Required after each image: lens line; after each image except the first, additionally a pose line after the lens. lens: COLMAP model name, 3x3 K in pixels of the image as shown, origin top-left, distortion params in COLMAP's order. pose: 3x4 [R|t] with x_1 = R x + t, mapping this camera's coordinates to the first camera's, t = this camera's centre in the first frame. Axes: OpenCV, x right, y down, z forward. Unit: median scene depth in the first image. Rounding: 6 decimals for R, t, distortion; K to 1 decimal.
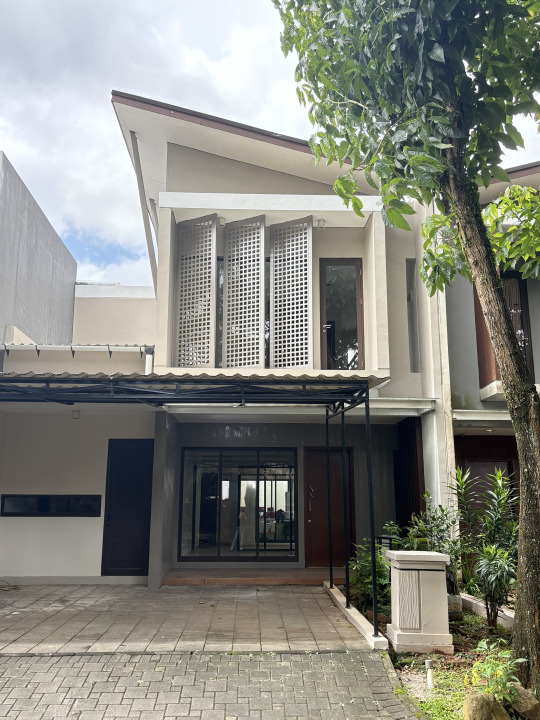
lens RADIAL K [[683.9, 0, 265.3], [0, 683.9, 360.4], [0, 0, 1]] dist [0.034219, 0.000000]
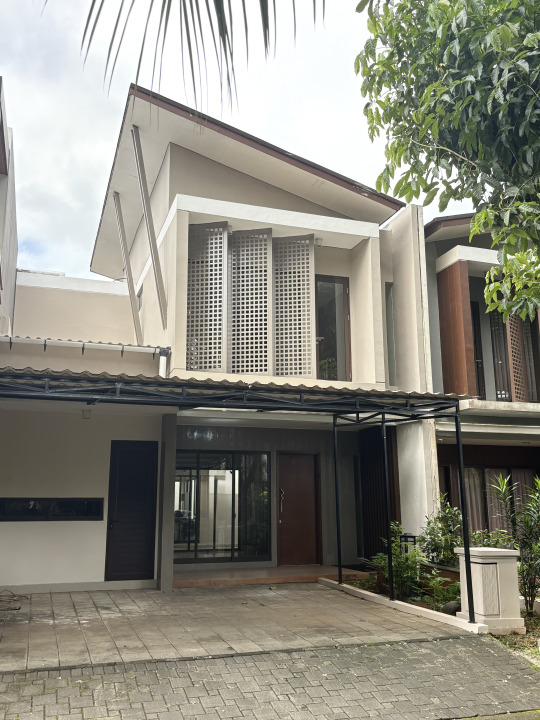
lens RADIAL K [[683.9, 0, 274.3], [0, 683.9, 361.0], [0, 0, 1]] dist [0.034219, 0.000000]
pose [[0.952624, 0.056707, 0.298817, -0.306166], [-0.057557, 0.998324, -0.005963, -0.005419], [-0.298654, -0.011519, 0.954292, 0.003574]]
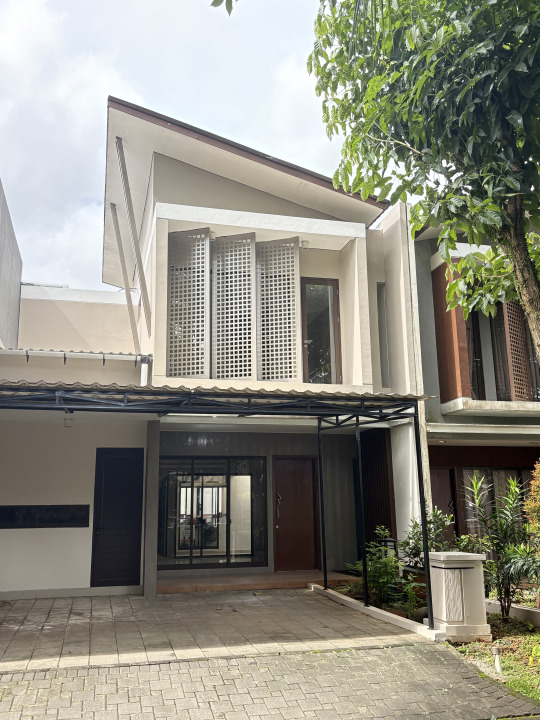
lens RADIAL K [[683.9, 0, 271.0], [0, 683.9, 360.9], [0, 0, 1]] dist [0.034219, 0.000000]
pose [[0.974452, 0.033096, 0.222144, -0.208125], [-0.031551, 0.999447, -0.010502, -0.008195], [-0.222369, 0.003225, 0.974957, -0.018302]]
